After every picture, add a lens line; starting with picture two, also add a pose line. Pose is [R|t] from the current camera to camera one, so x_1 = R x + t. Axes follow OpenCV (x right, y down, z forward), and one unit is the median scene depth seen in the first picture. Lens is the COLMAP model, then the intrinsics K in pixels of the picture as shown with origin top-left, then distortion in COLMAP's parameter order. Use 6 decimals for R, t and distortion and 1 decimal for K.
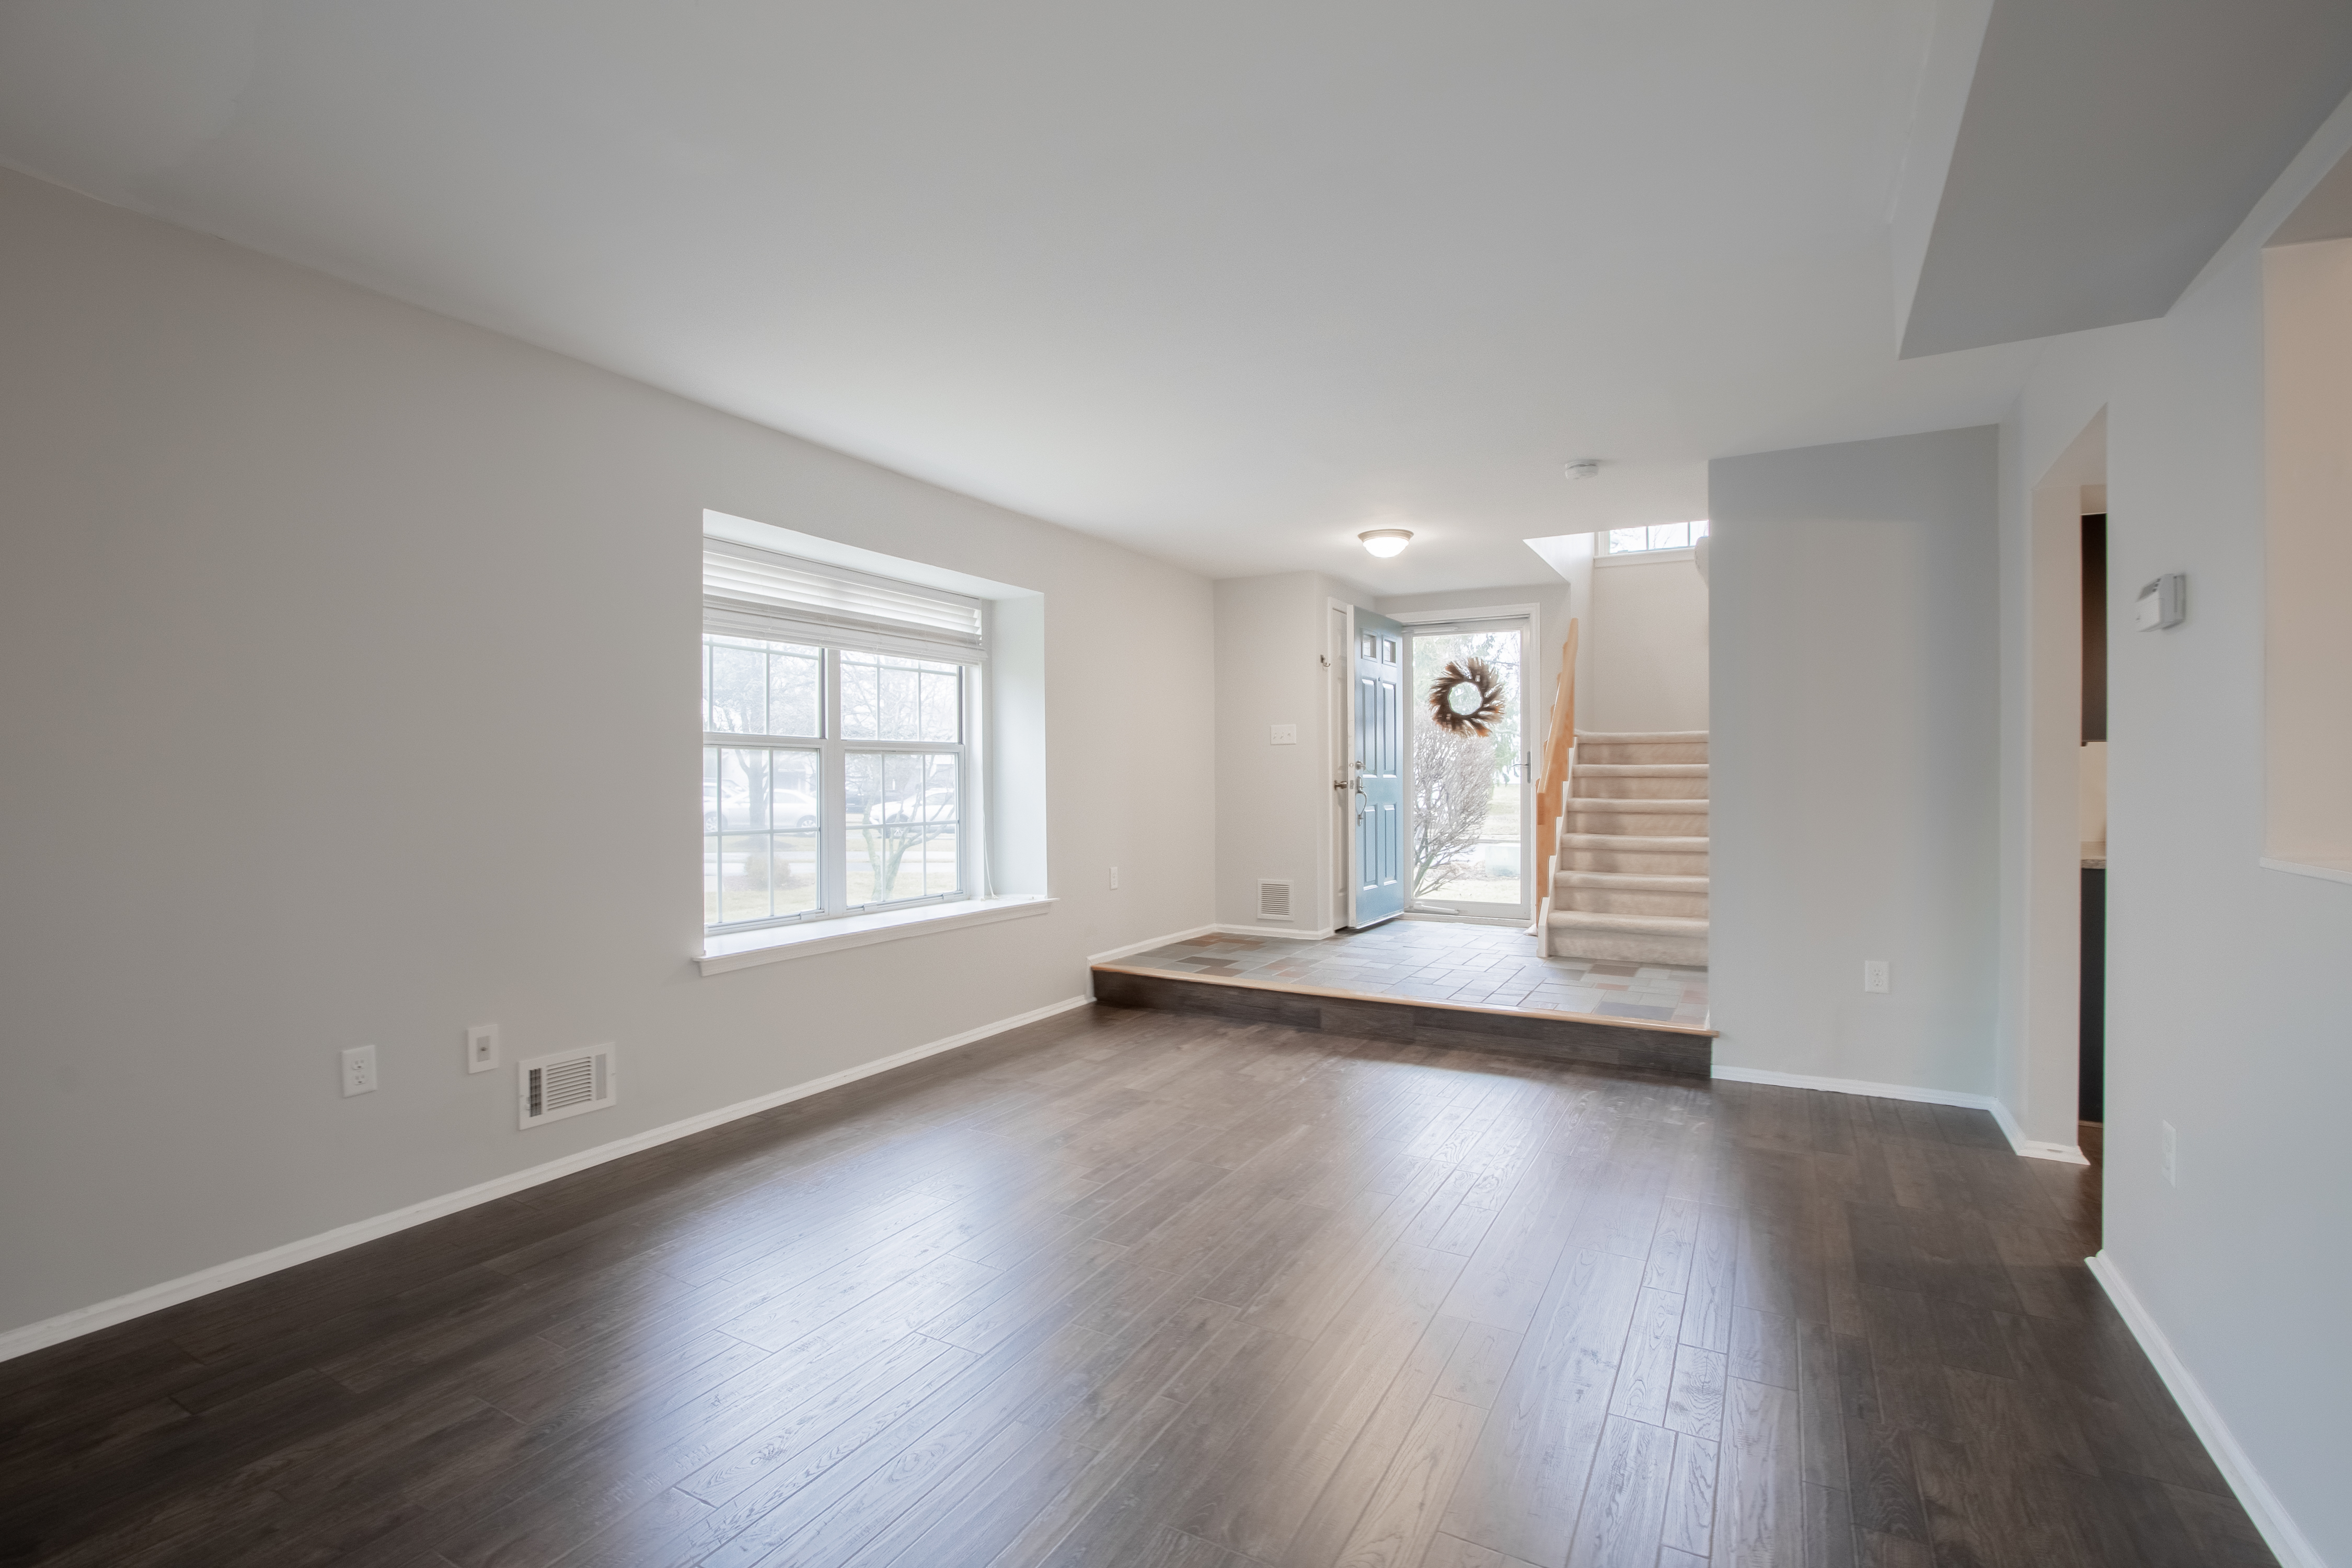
lens RADIAL K [[1091.5, 0, 1166.5], [0, 1091.5, 789.4], [0, 0, 1]] dist [-0.004053, -0.002501]
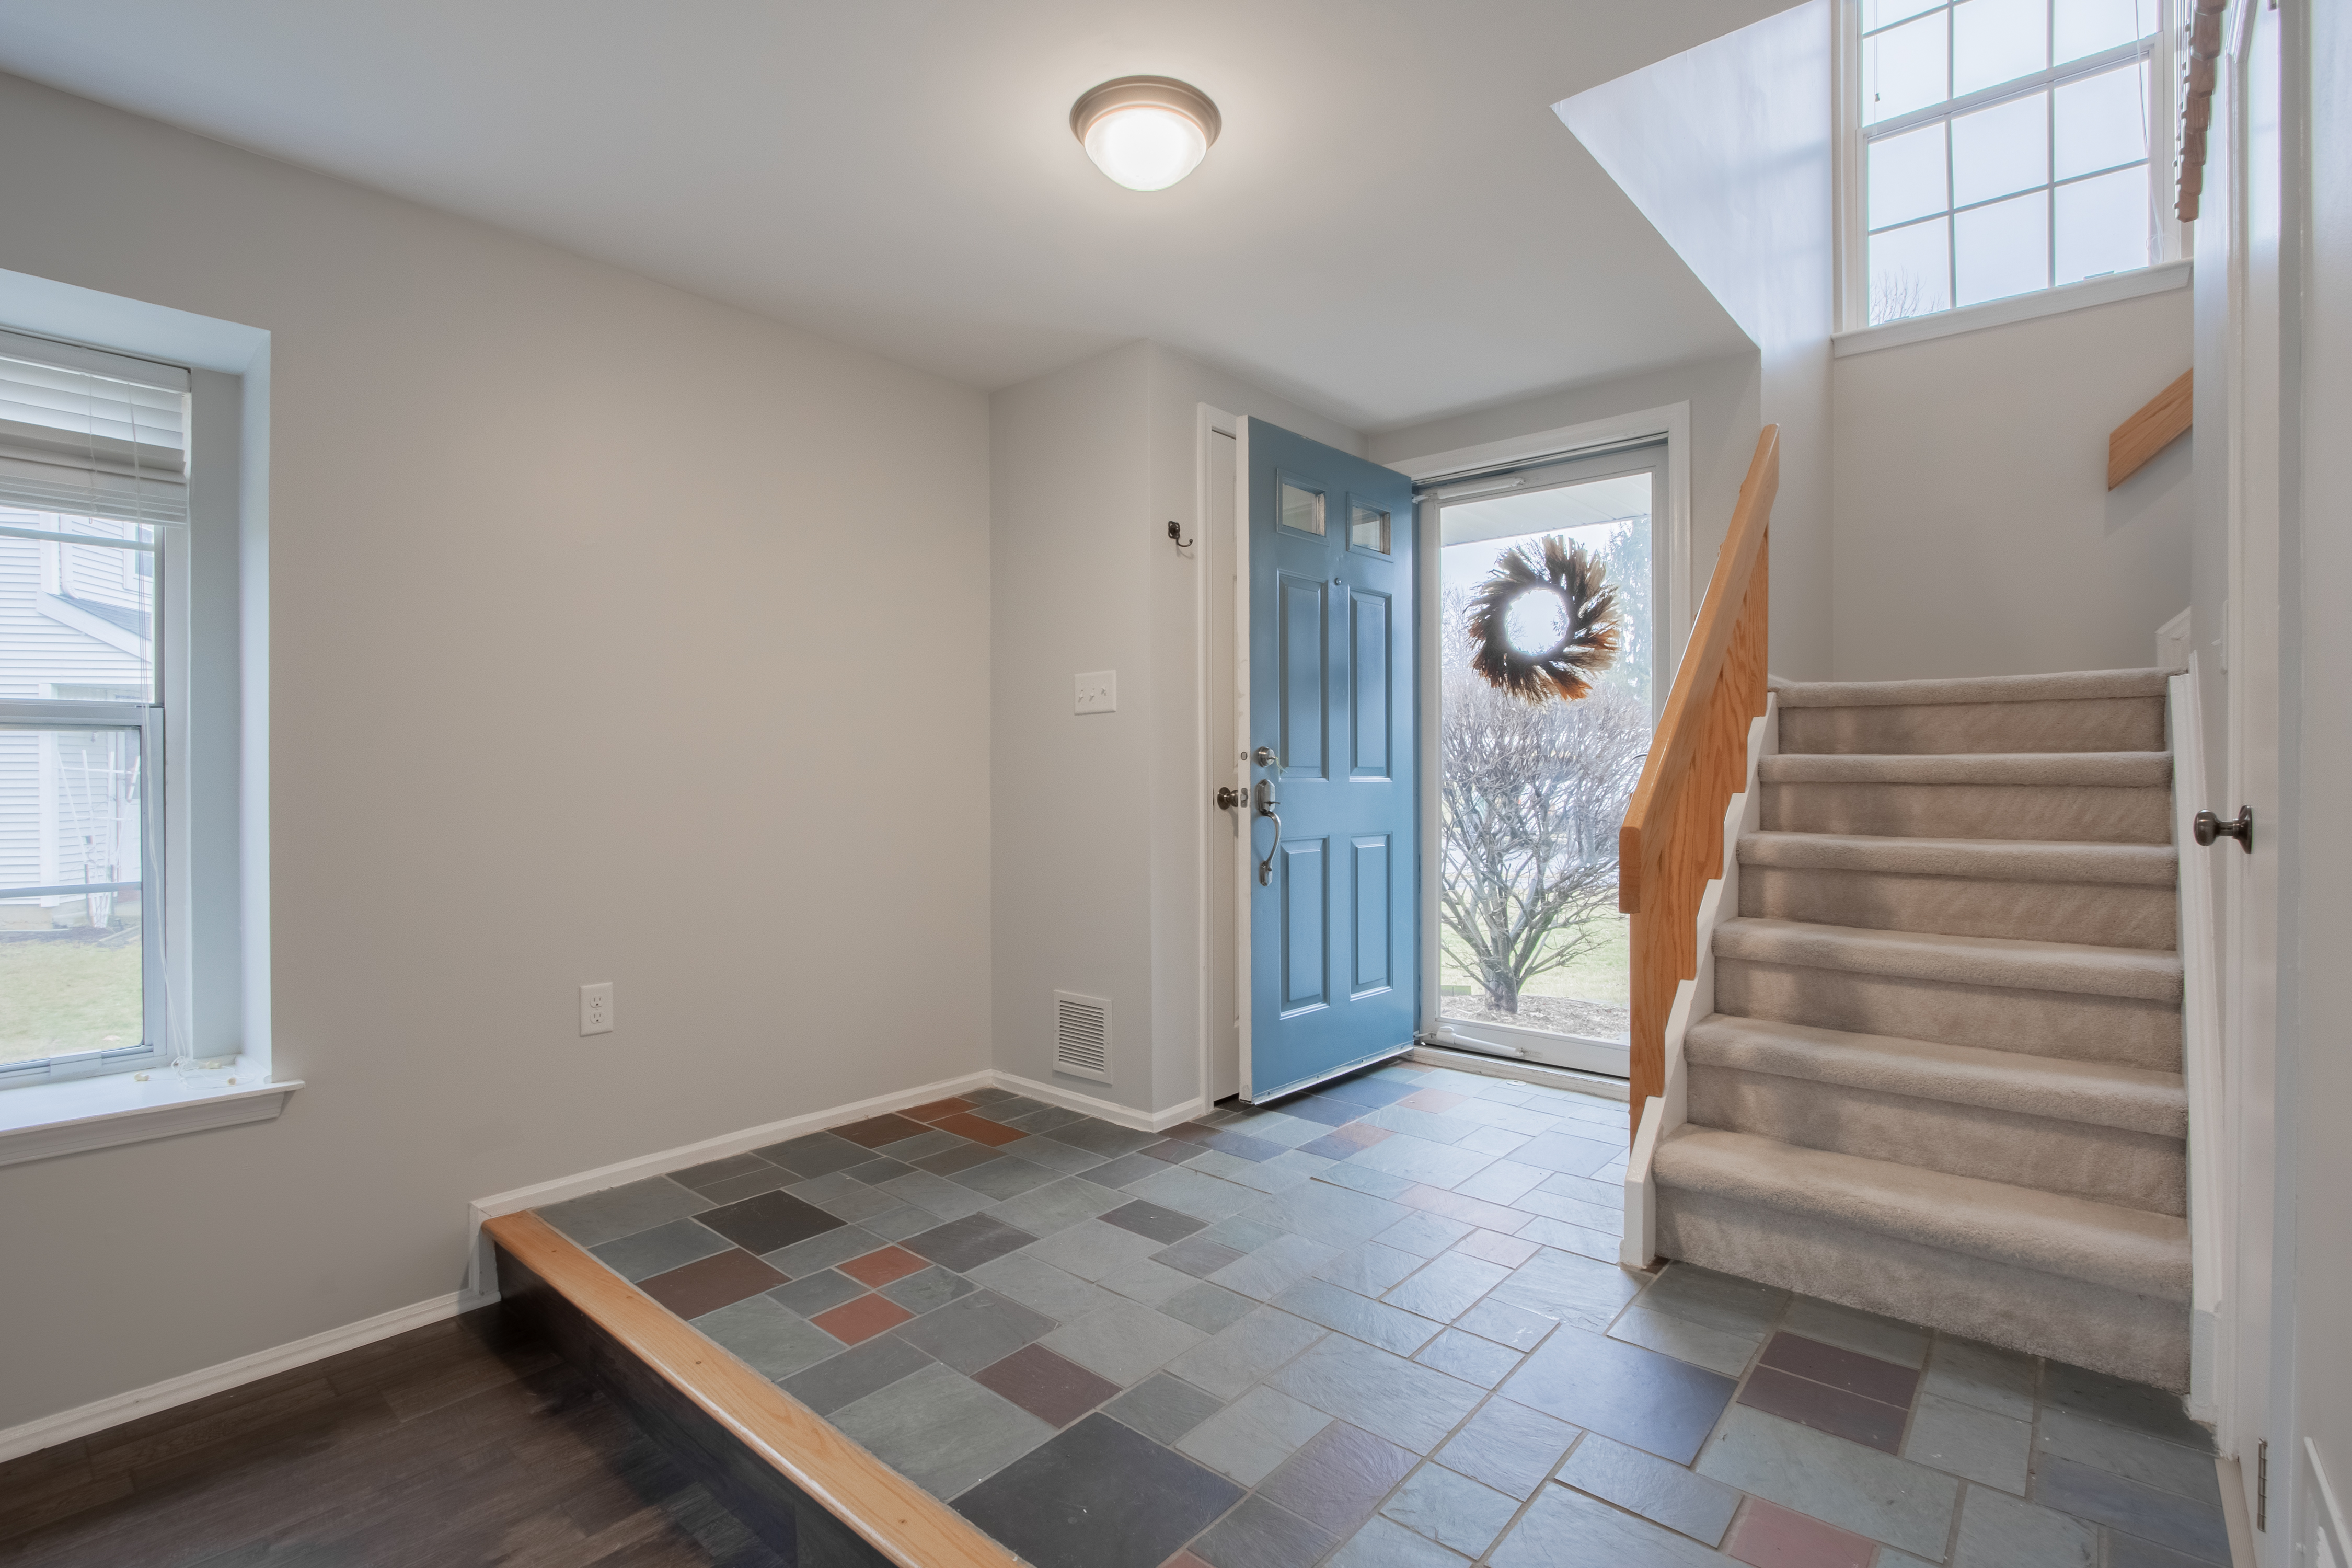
lens RADIAL K [[1091.5, 0, 1168.8], [0, 1091.5, 771.7], [0, 0, 1]] dist [-0.004053, -0.002501]
pose [[0.976532, 0.001899, -0.215366, 0.250937], [-0.004514, 0.999922, -0.011651, -0.010418], [0.215327, 0.012350, 0.976464, 0.559326]]
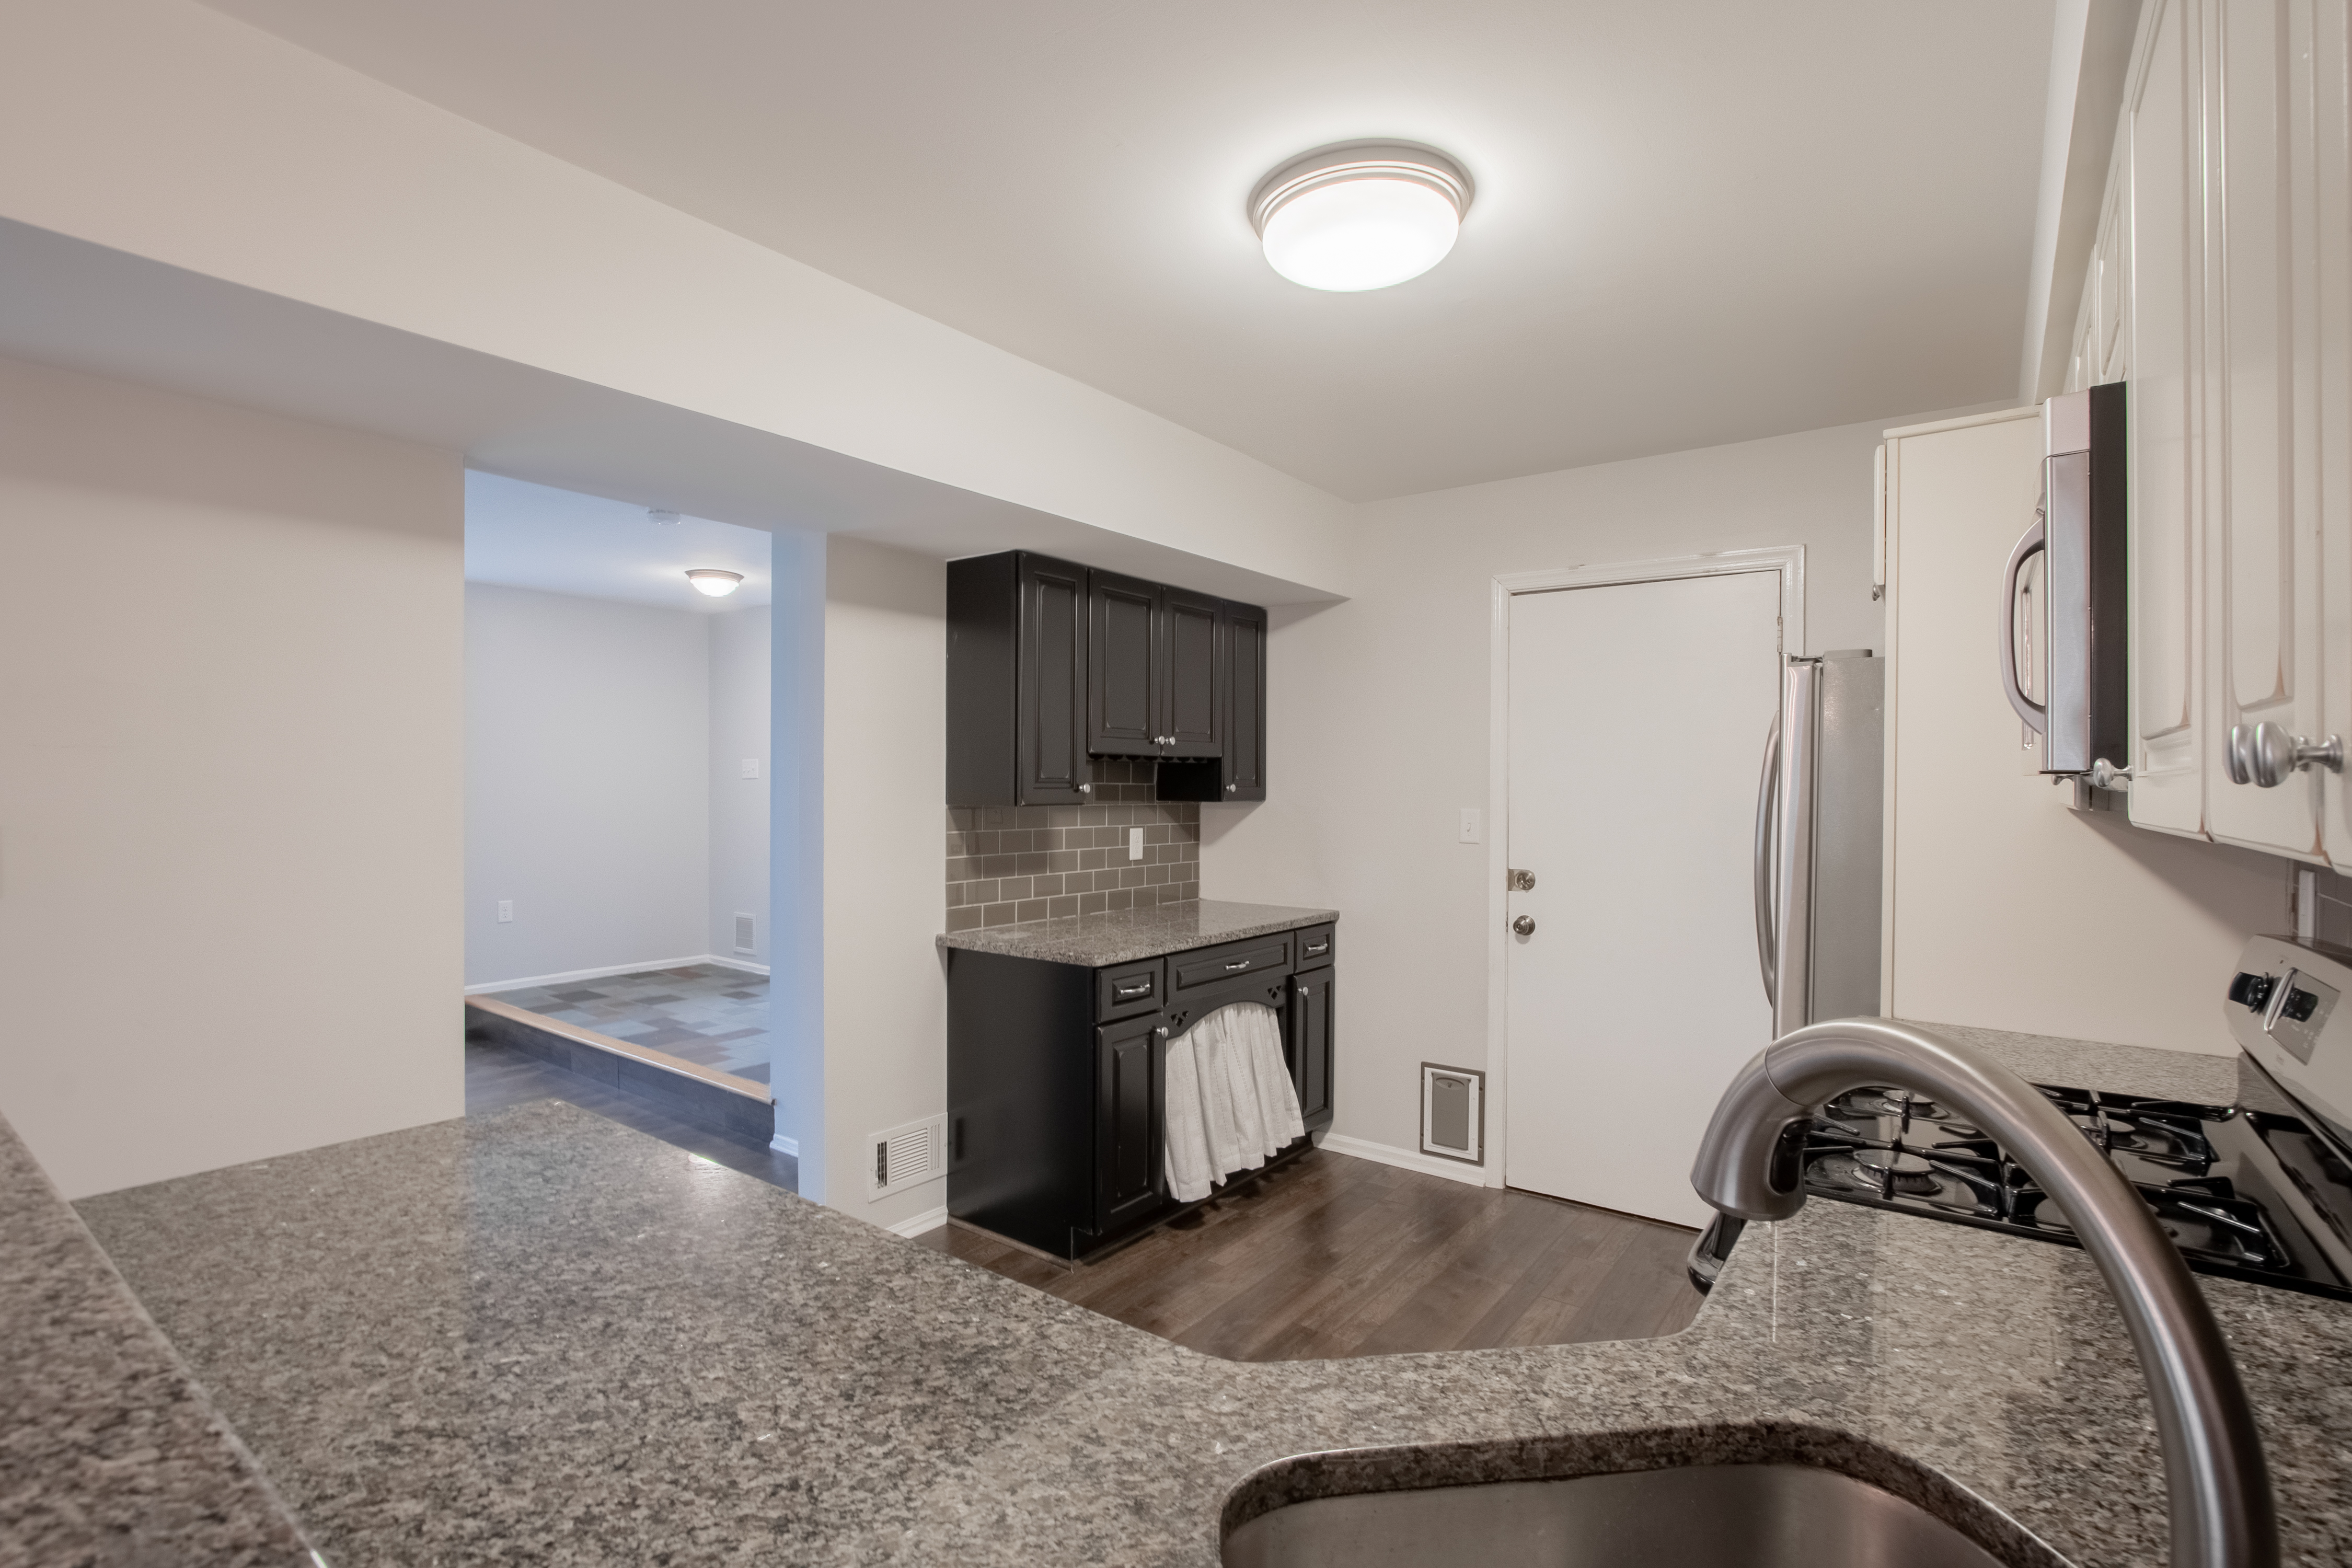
lens RADIAL K [[1091.5, 0, 1166.2], [0, 1091.5, 786.8], [0, 0, 1]] dist [-0.004053, -0.002501]
pose [[0.984130, 0.006871, -0.177314, 0.660479], [-0.007693, 0.999963, -0.003951, -0.033167], [0.177281, 0.005253, 0.984146, 0.091783]]
